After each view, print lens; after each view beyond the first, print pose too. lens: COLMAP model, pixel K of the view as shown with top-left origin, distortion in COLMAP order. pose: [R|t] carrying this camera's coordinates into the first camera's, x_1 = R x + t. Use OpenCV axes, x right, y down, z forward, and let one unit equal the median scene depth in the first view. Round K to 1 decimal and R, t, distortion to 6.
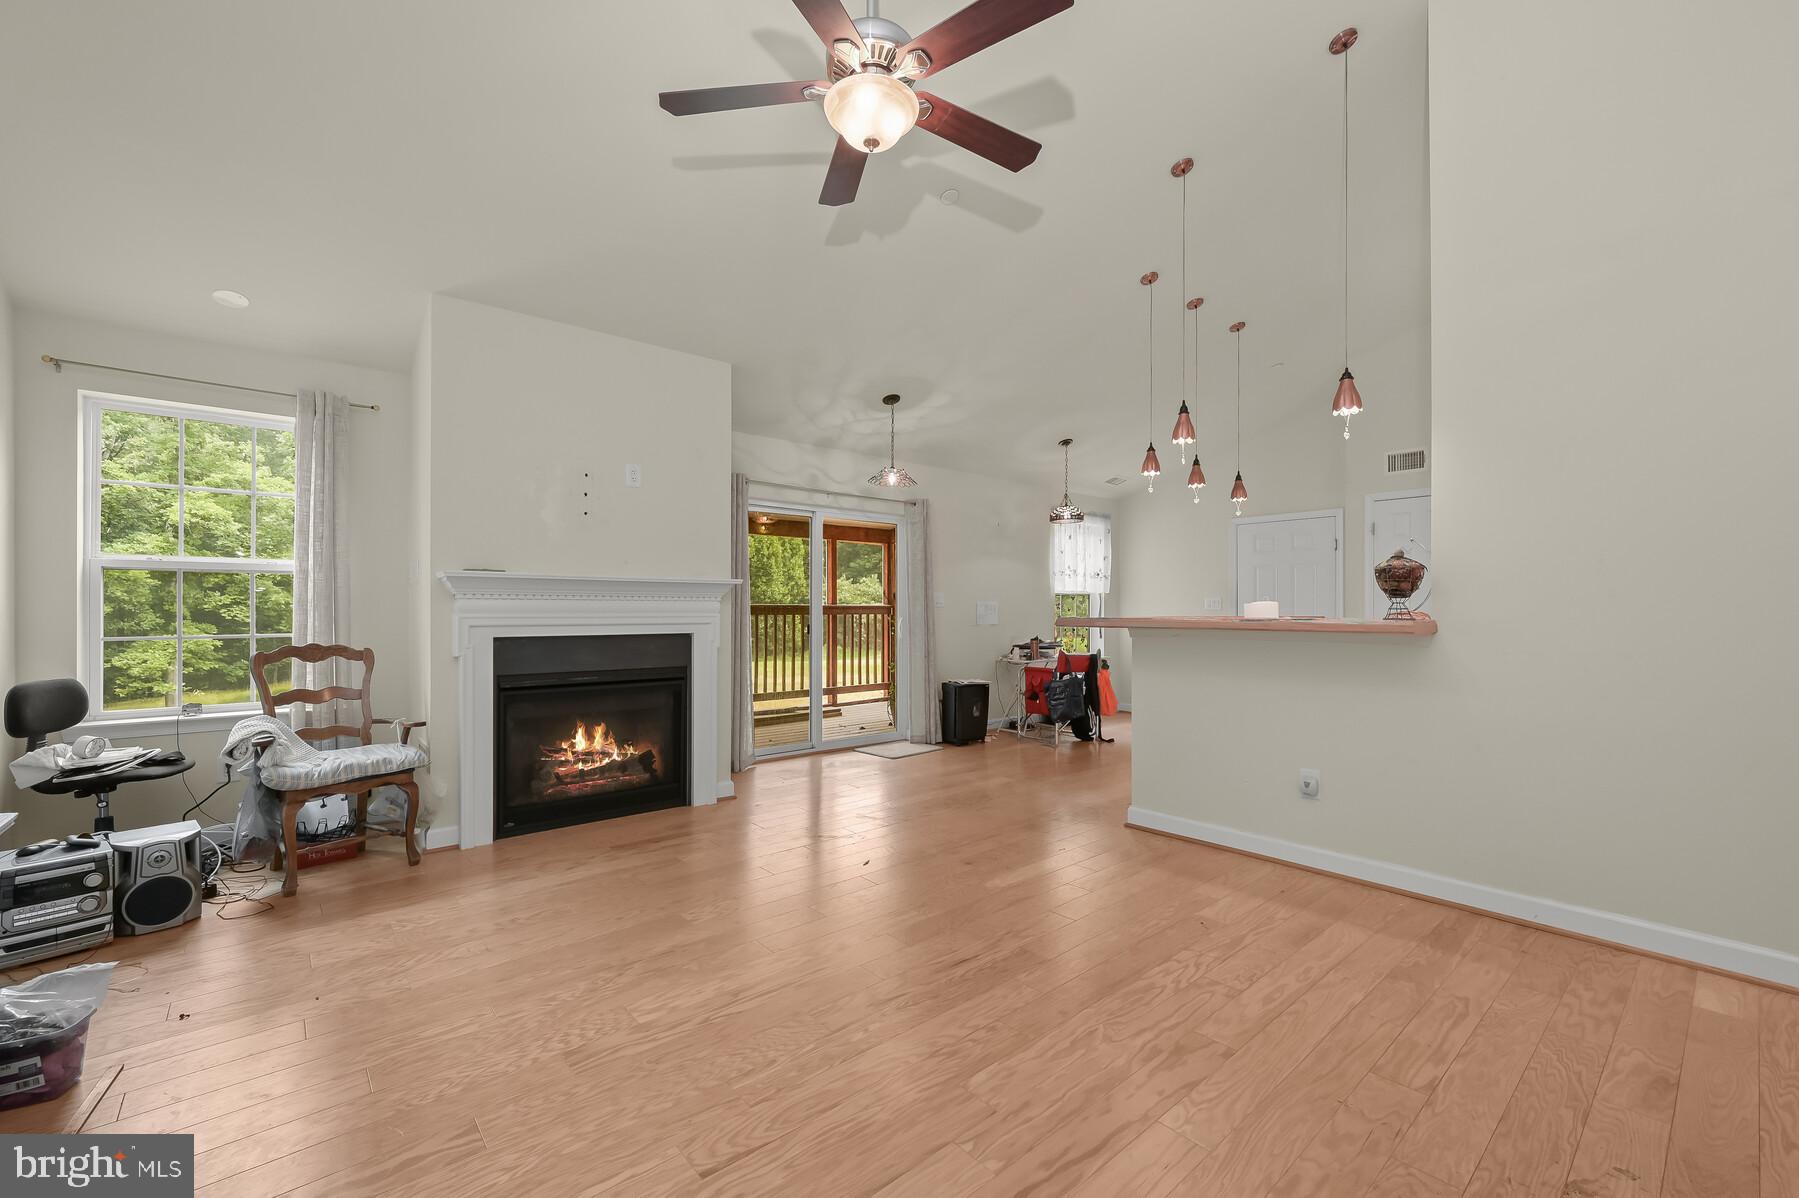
lens RADIAL K [[723.1, 0, 899.8], [0, 723.1, 610.5], [0, 0, 1]] dist [-0.000049, -0.000012]
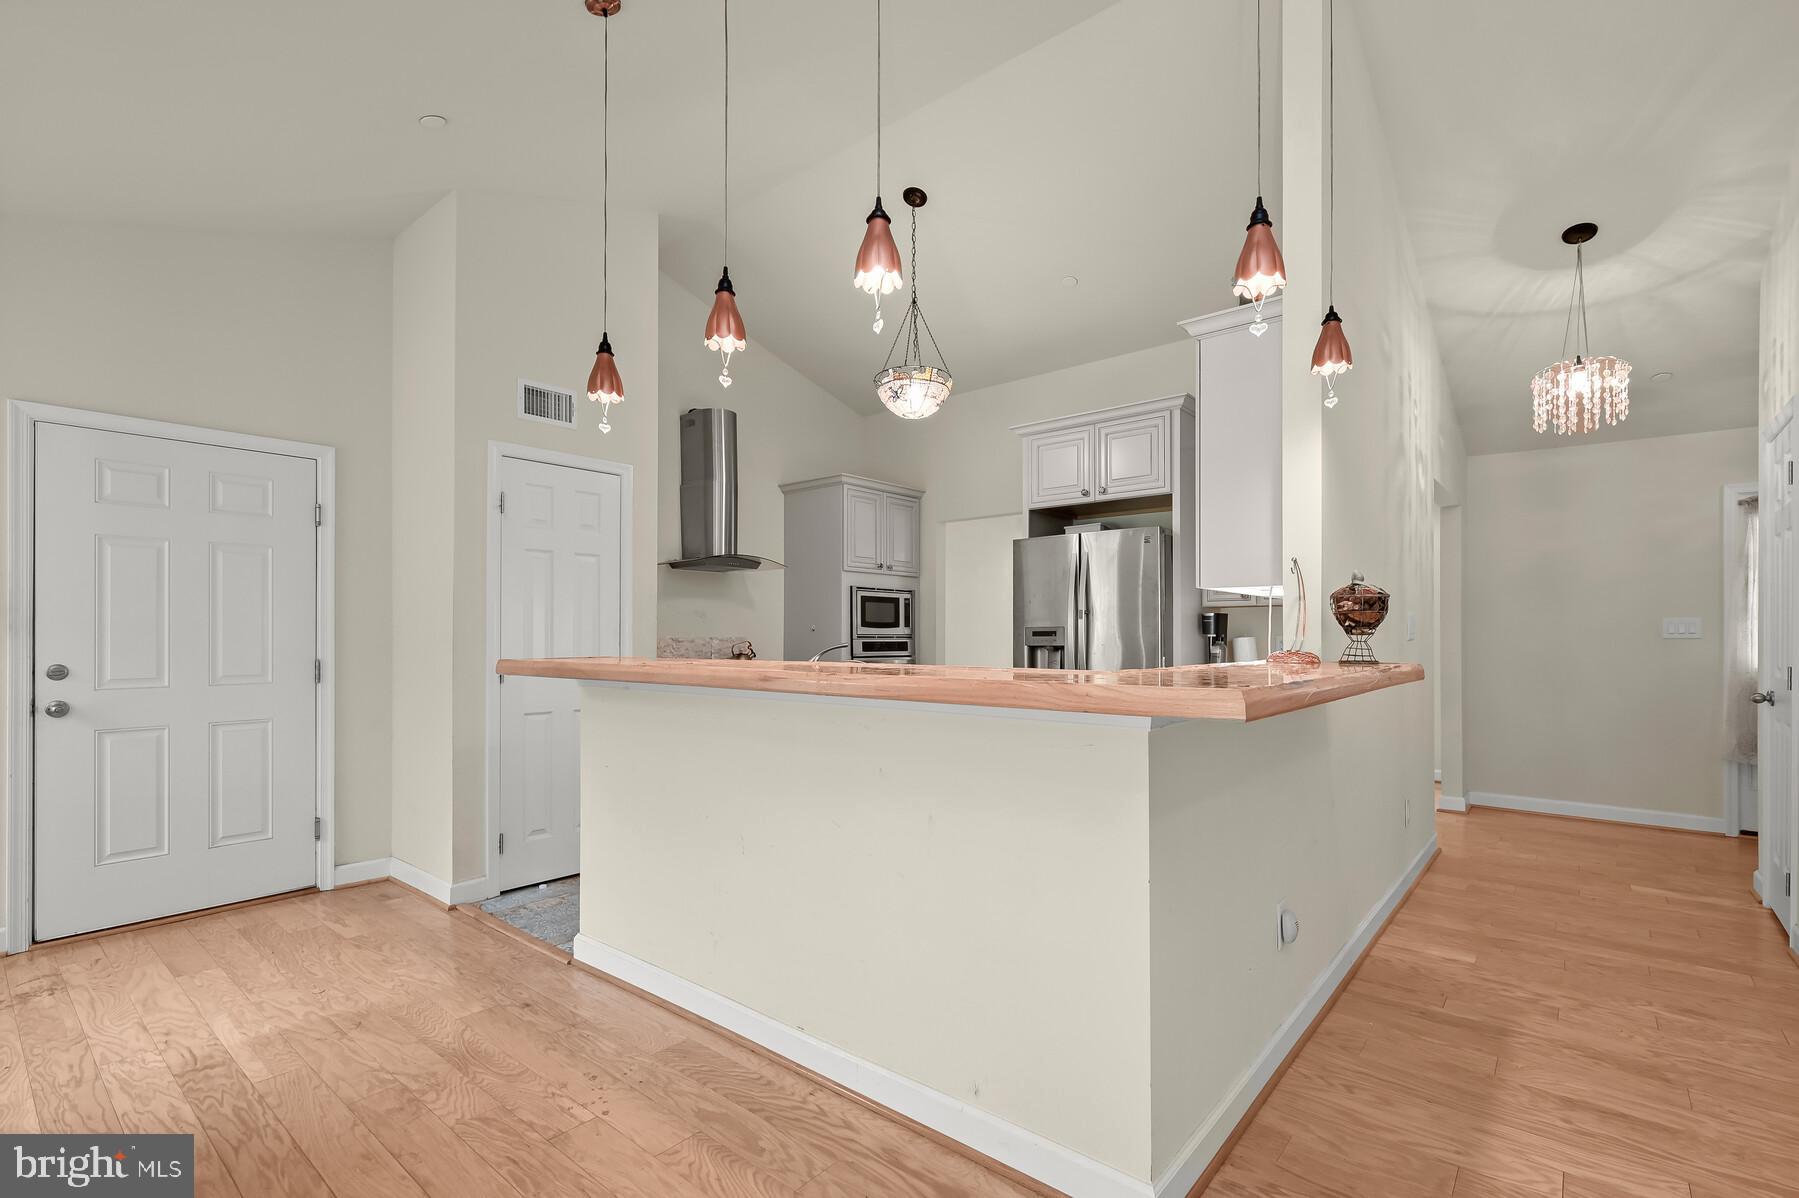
lens RADIAL K [[822.5, 0, 901.9], [0, 822.5, 615.4], [0, 0, 1]] dist [0.000818, 0.000470]
pose [[-0.168219, 0.031081, 0.985260, -0.113751], [-0.004447, 0.999469, -0.032289, -0.002911], [-0.985740, -0.009813, -0.167991, 1.674603]]
